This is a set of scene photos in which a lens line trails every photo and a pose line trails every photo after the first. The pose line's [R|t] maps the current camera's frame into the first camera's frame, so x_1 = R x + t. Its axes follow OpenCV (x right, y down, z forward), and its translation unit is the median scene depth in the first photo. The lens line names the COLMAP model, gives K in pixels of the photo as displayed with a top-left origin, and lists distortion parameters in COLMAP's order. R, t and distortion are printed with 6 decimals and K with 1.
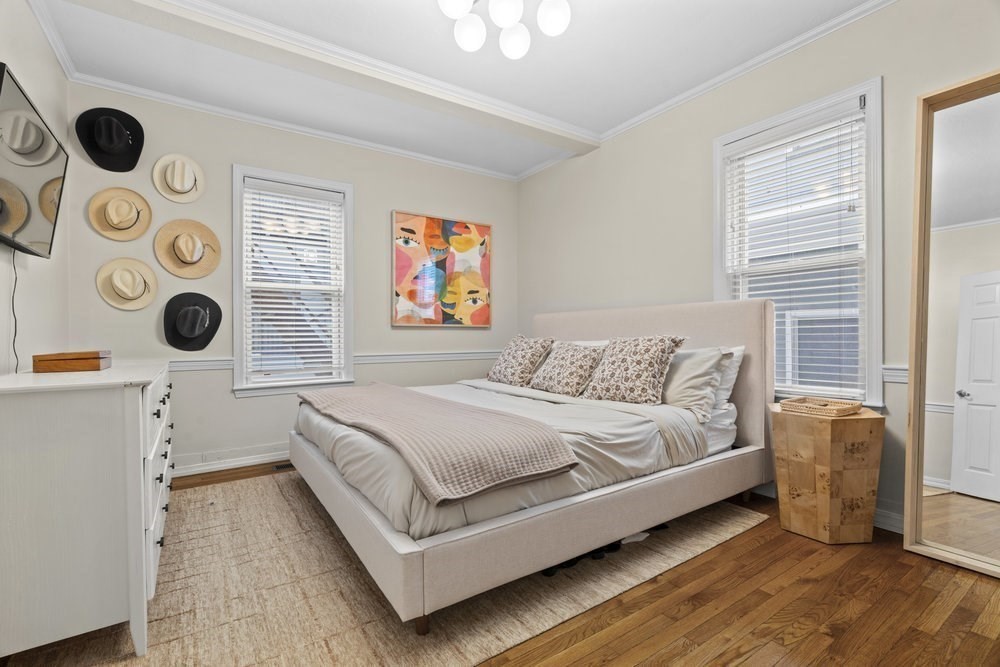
lens RADIAL K [[453.7, 0, 505.9], [0, 453.7, 340.2], [0, 0, 1]] dist [-0.003701, 0.000602]
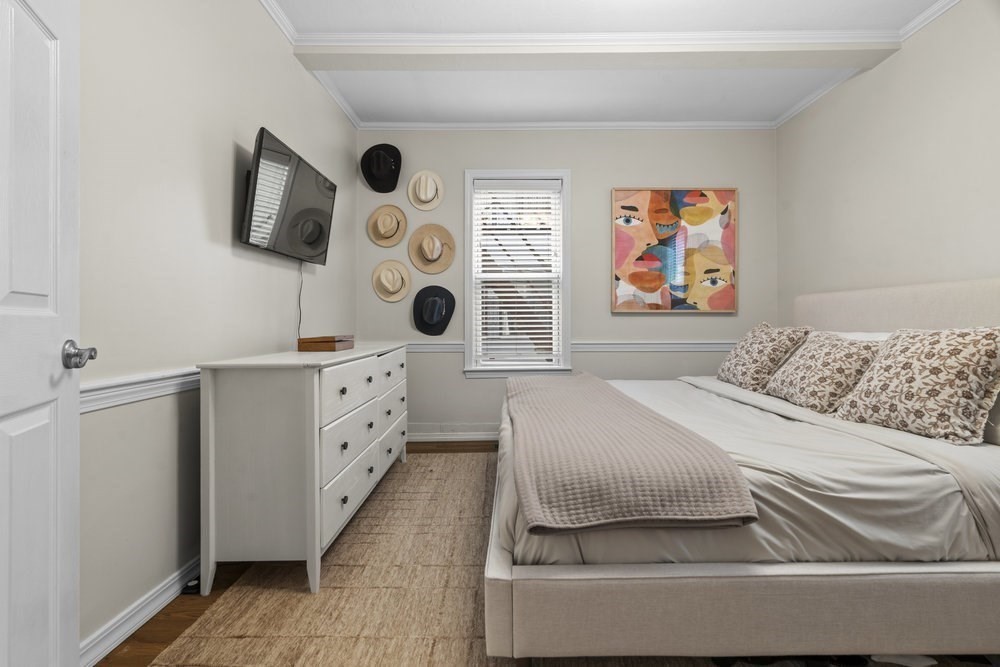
lens RADIAL K [[461.6, 0, 500.0], [0, 461.6, 319.6], [0, 0, 1]] dist [-0.009588, 0.007185]
pose [[0.826024, 0.001561, -0.563633, 0.132848], [-0.008100, 0.999926, -0.009102, -0.008665], [0.563577, 0.012084, 0.825975, 0.123223]]
